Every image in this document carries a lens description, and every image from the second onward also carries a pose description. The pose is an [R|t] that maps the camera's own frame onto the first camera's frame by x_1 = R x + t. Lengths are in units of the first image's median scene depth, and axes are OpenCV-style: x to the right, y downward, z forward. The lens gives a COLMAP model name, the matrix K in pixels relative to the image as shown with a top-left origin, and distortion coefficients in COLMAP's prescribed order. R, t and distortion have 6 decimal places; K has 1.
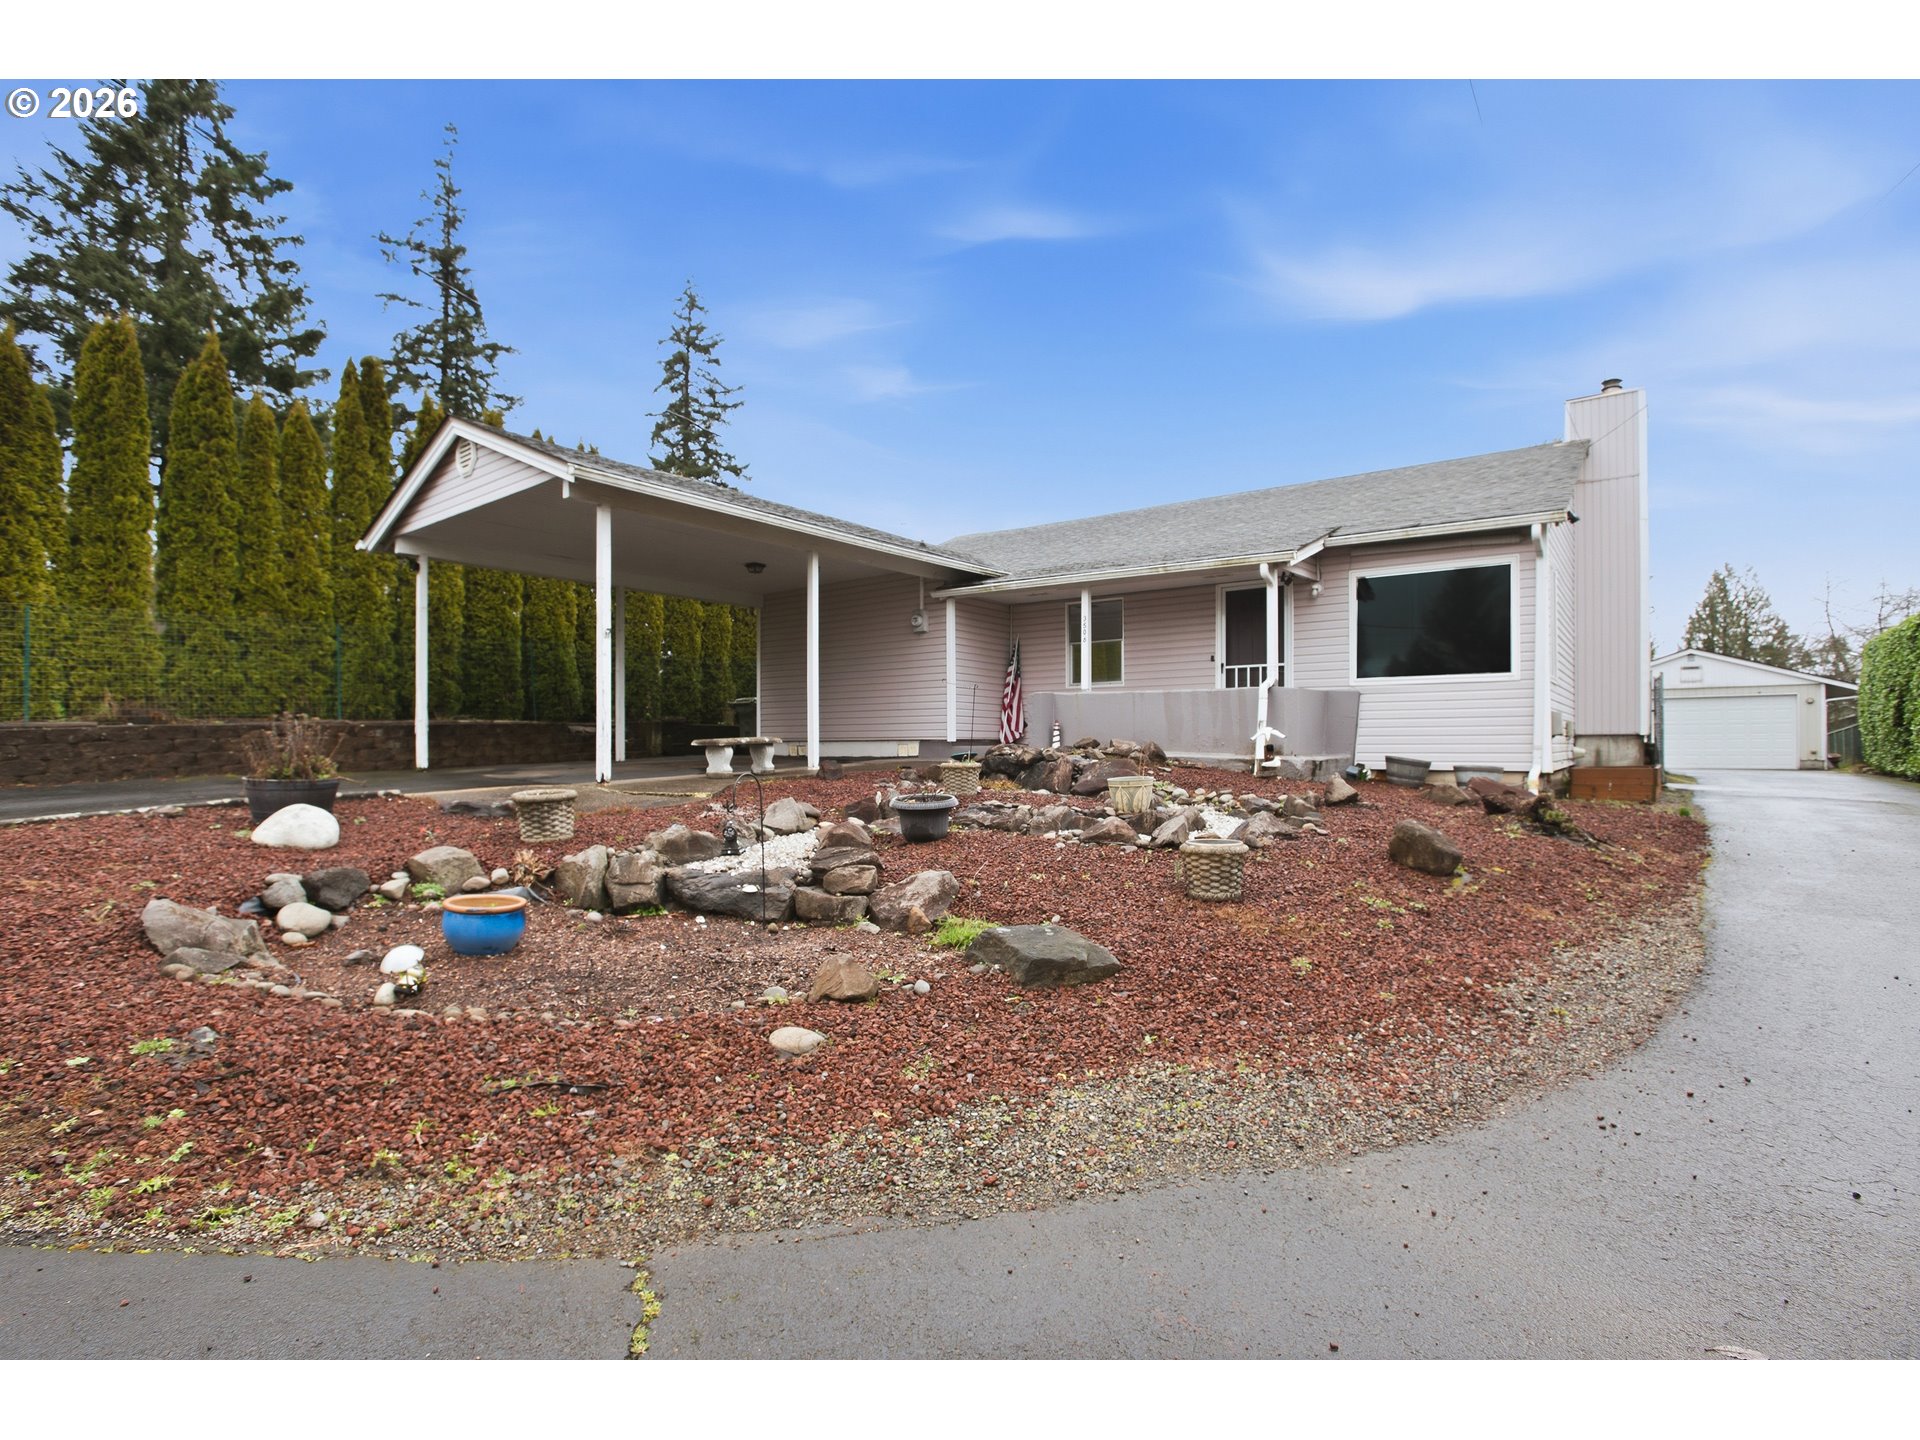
lens RADIAL K [[978.7, 0, 949.8], [0, 978.7, 723.5], [0, 0, 1]] dist [-0.078180, 0.037065]
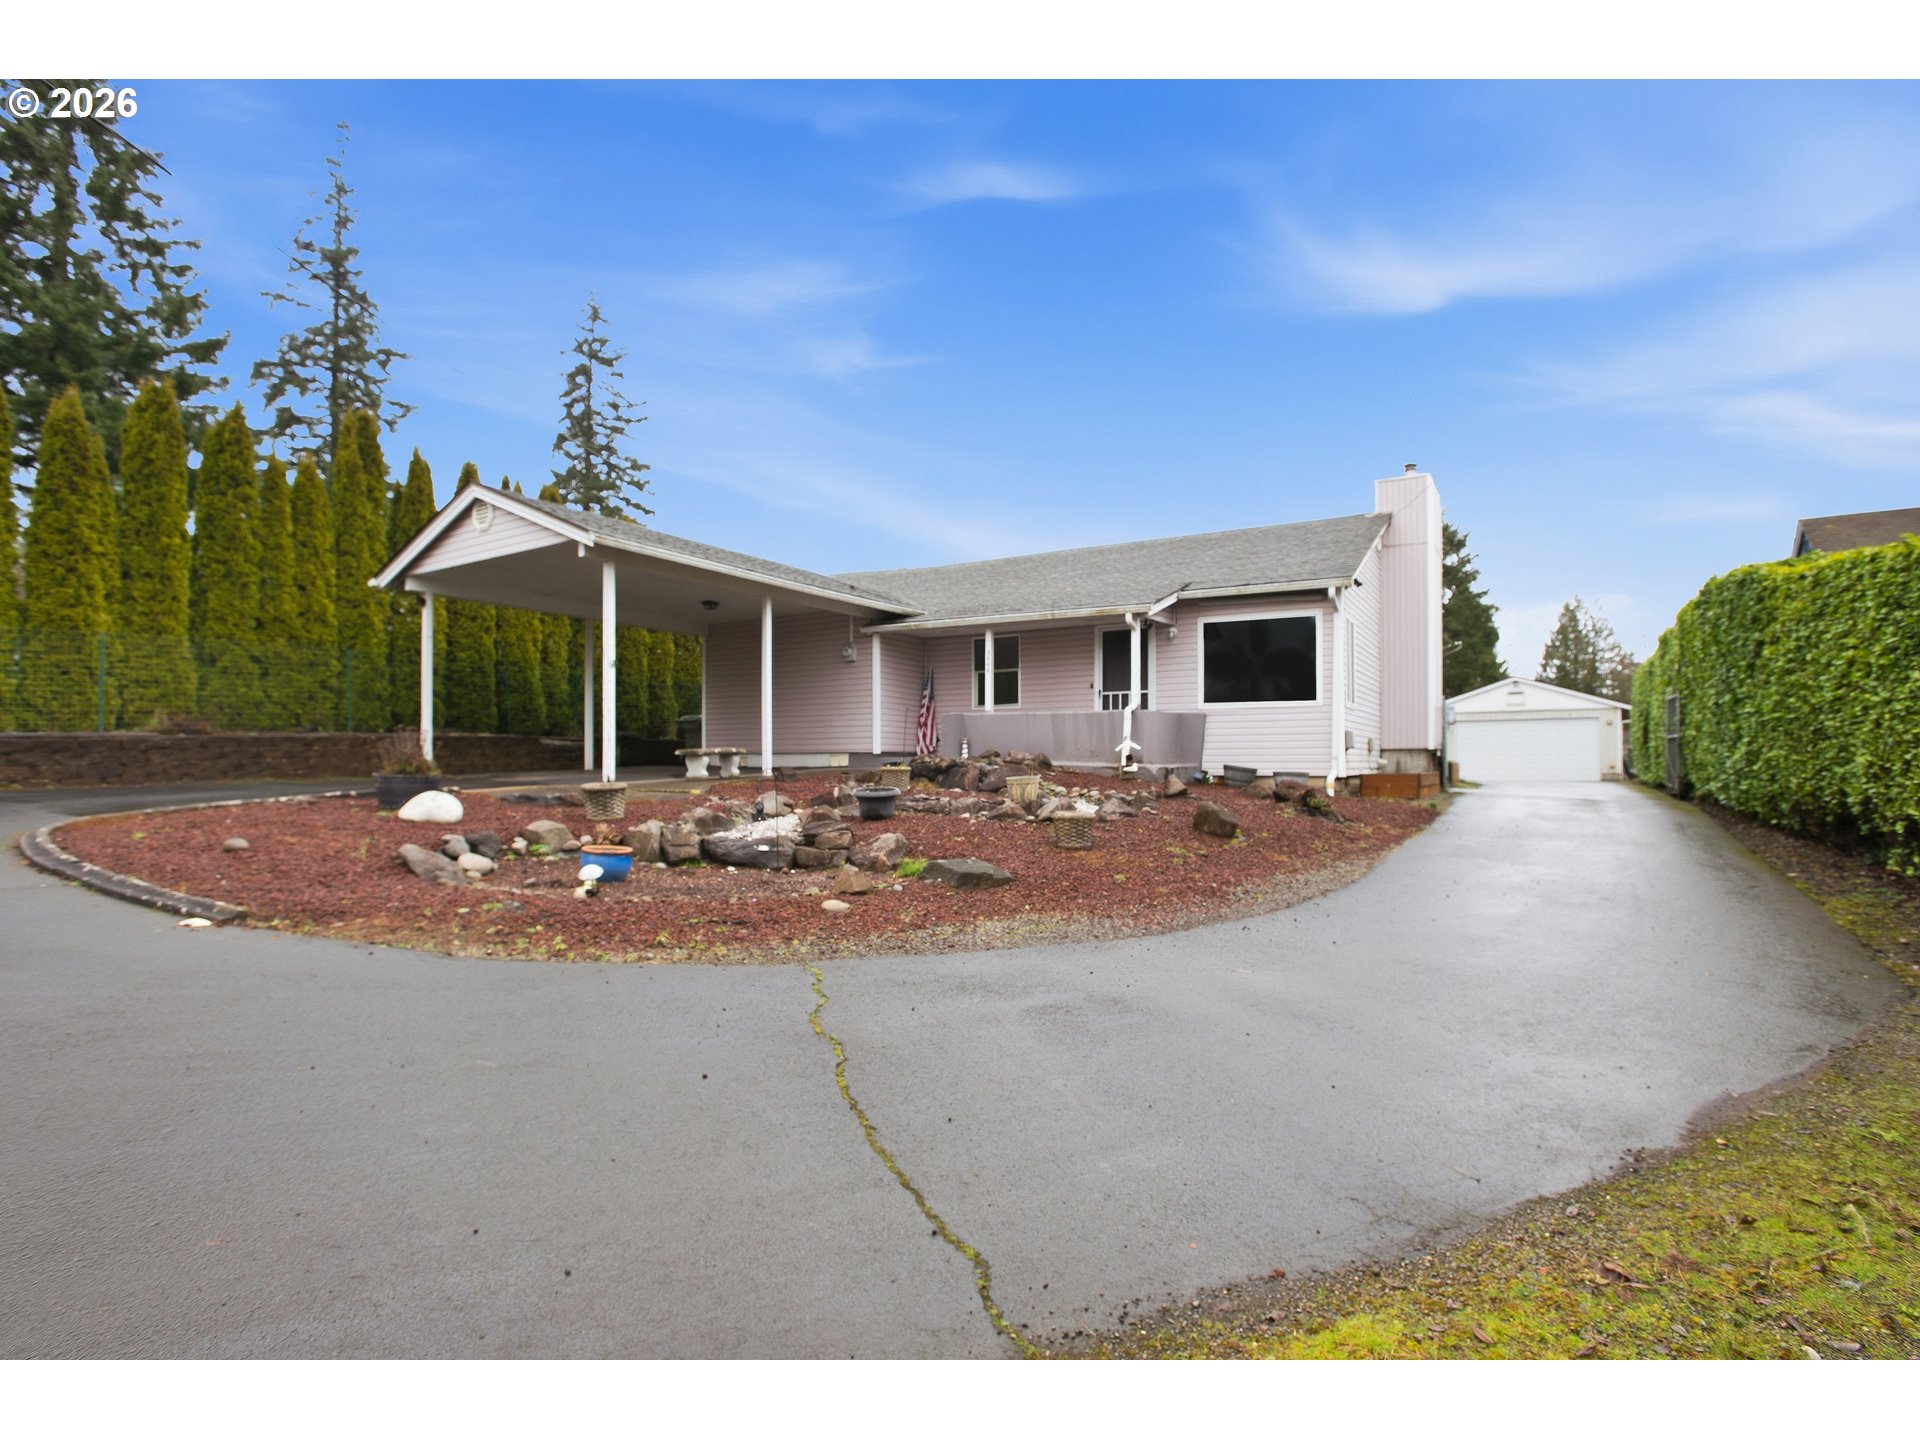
lens RADIAL K [[978.7, 0, 949.8], [0, 978.7, 723.5], [0, 0, 1]] dist [-0.078180, 0.037065]
pose [[0.994904, 0.005255, 0.100685, -0.035456], [-0.003416, 0.999824, -0.018424, 0.004117], [-0.100765, 0.017986, 0.994748, -0.228723]]
